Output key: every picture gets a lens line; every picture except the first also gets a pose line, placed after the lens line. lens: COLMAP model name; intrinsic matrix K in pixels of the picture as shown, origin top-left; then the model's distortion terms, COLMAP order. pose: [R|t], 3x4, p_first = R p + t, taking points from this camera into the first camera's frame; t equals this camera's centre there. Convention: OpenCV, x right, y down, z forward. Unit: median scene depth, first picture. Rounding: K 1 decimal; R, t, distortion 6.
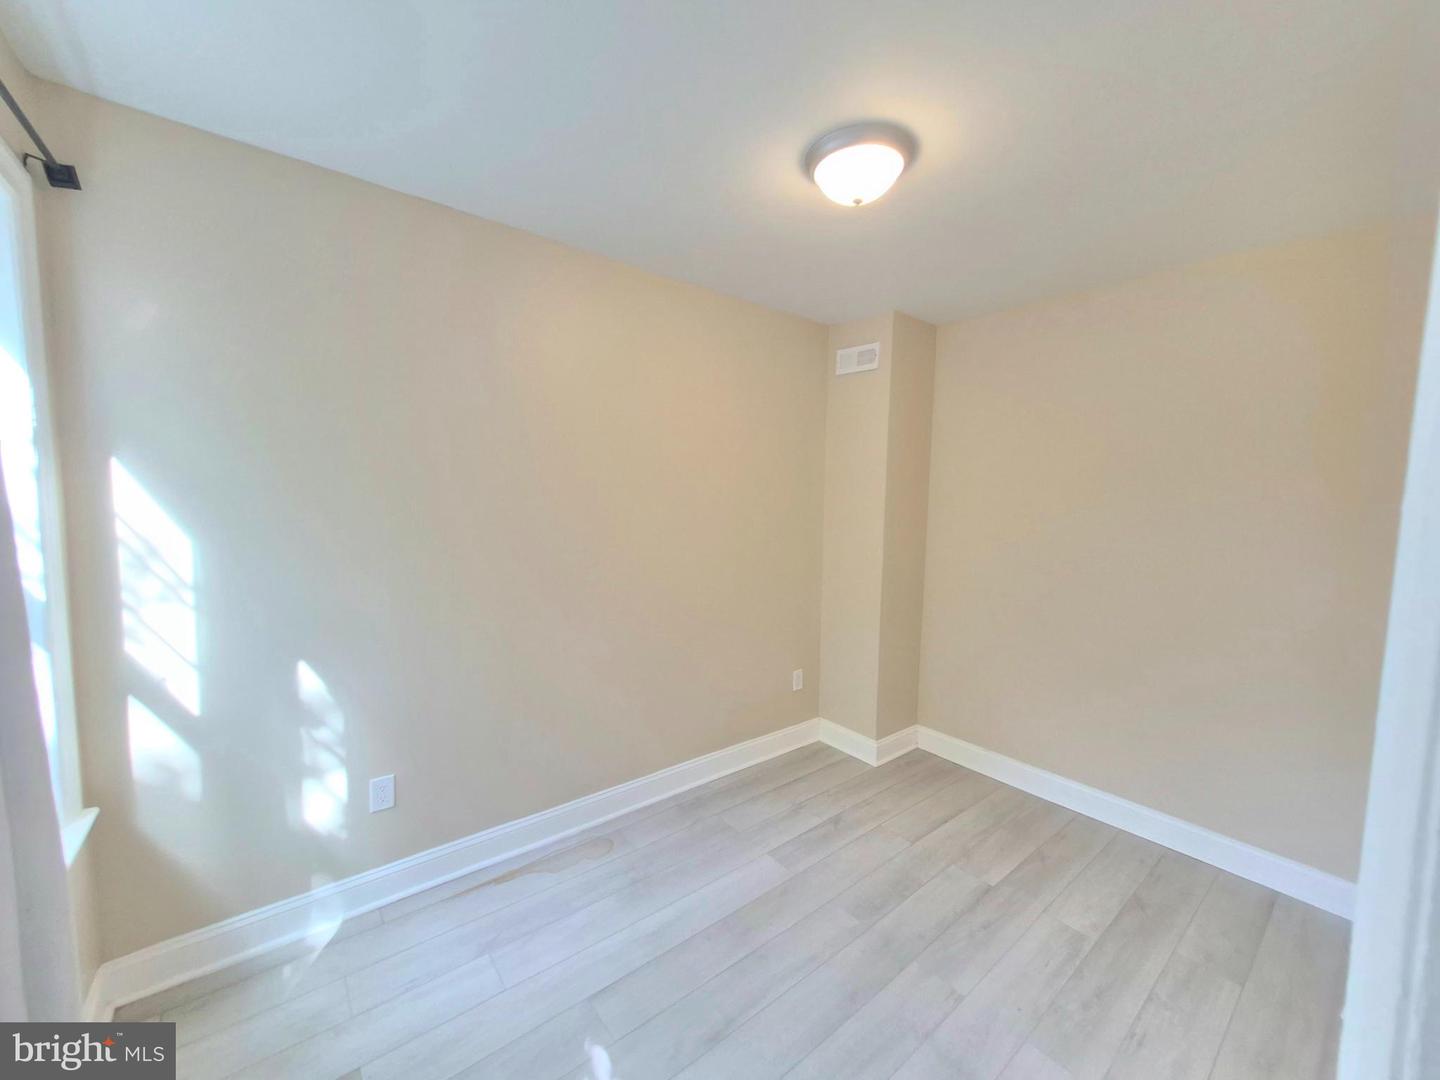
lens RADIAL K [[565.1, 0, 721.2], [0, 565.1, 542.7], [0, 0, 1]] dist [-0.000825, 0.000811]
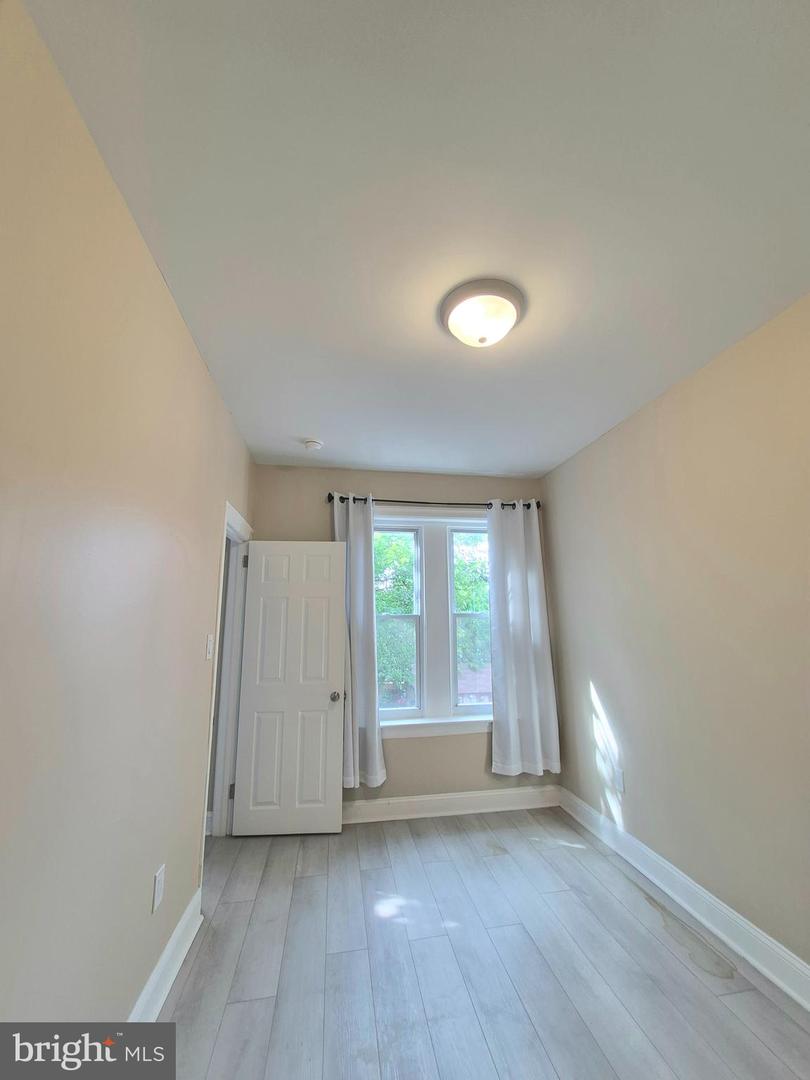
lens RADIAL K [[423.8, 0, 405.6], [0, 423.8, 539.4], [0, 0, 1]] dist [-0.000825, 0.000811]
pose [[-0.496645, -0.178290, -0.849445, 0.824492], [-0.076380, 0.983856, -0.161845, 0.006498], [0.864586, -0.015499, -0.502245, 1.026508]]
